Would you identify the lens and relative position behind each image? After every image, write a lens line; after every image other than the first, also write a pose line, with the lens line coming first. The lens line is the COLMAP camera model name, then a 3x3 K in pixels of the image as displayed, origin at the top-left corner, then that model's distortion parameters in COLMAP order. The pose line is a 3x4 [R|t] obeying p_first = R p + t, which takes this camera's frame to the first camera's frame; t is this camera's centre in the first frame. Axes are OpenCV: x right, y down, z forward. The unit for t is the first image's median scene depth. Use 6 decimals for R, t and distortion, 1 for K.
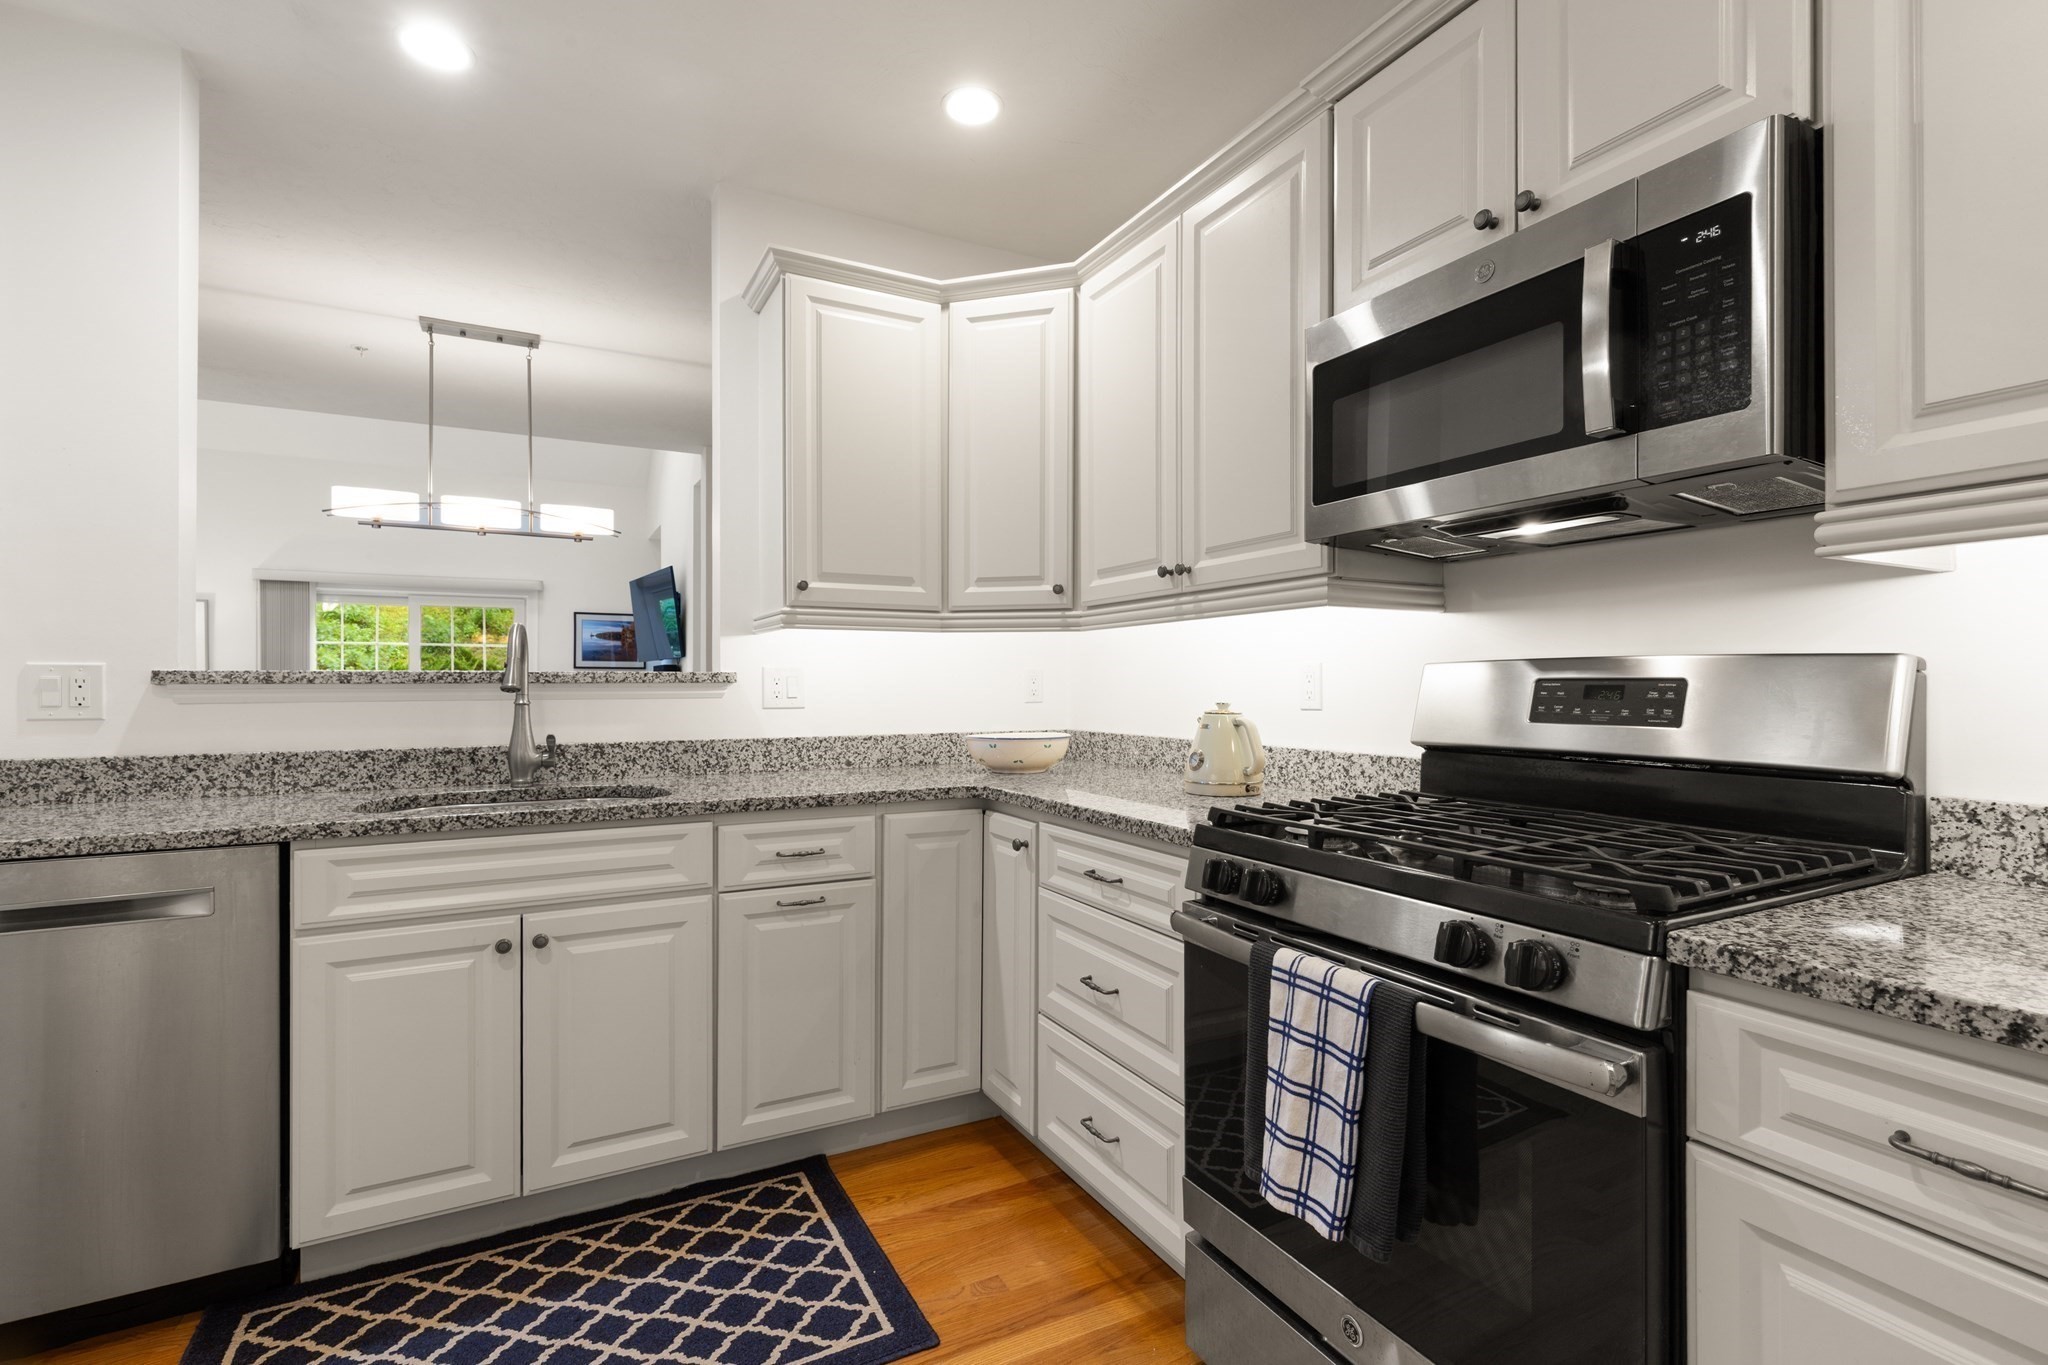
lens RADIAL K [[946.8, 0, 1033.7], [0, 946.8, 683.5], [0, 0, 1]] dist [0.002246, -0.000492]
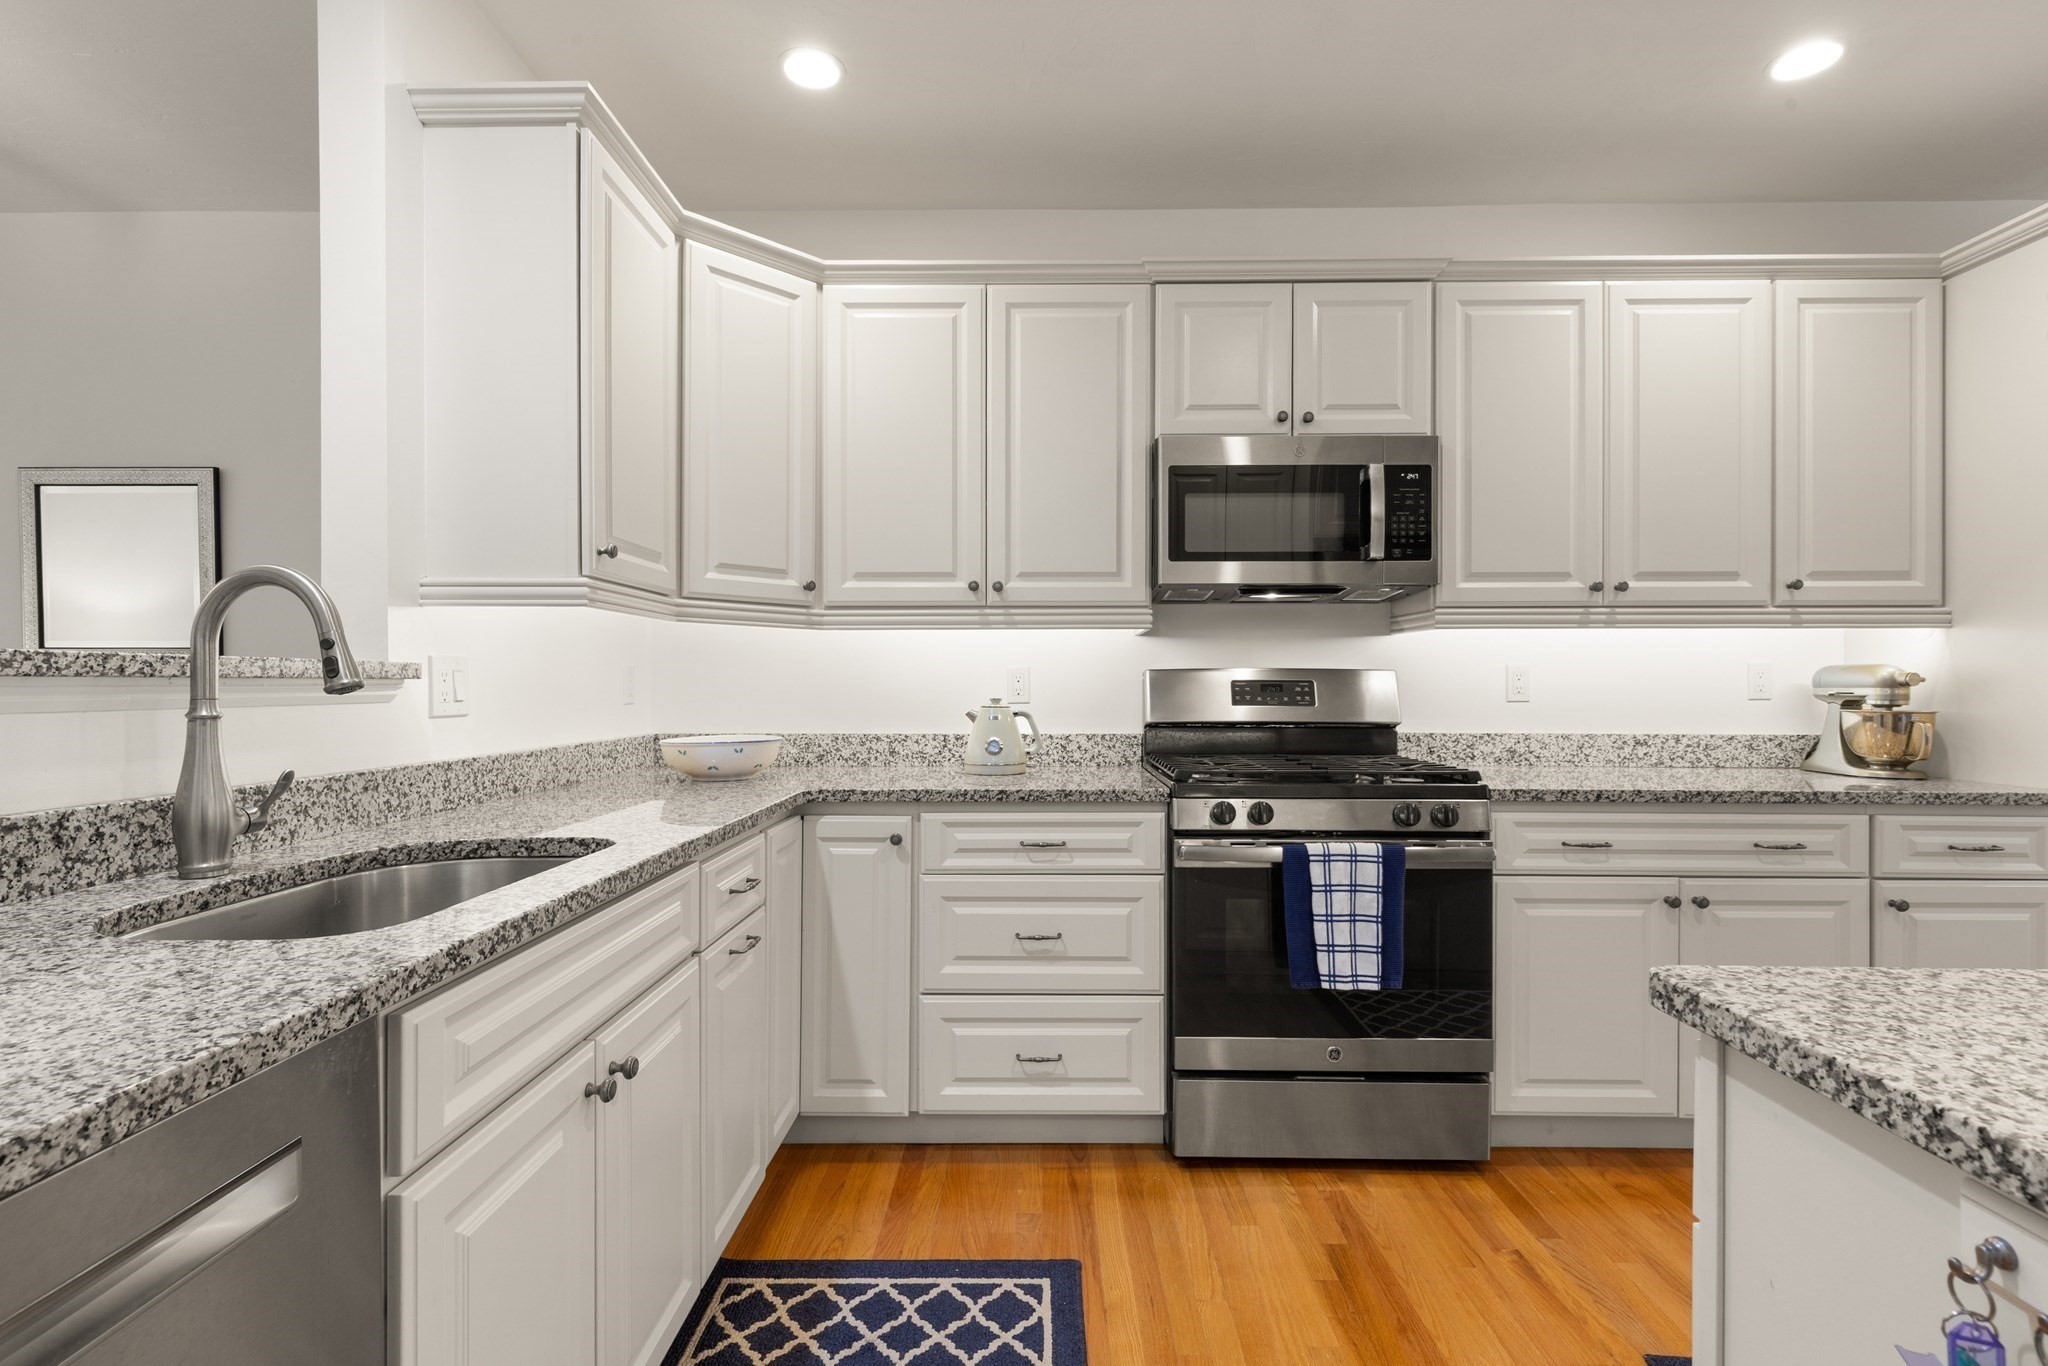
lens RADIAL K [[946.8, 0, 1033.7], [0, 946.8, 684.0], [0, 0, 1]] dist [0.002246, -0.000492]
pose [[0.477381, 0.001832, 0.878695, -0.897838], [-0.001889, 0.999998, -0.001059, 0.003278], [-0.878695, -0.001155, 0.477383, 0.403414]]
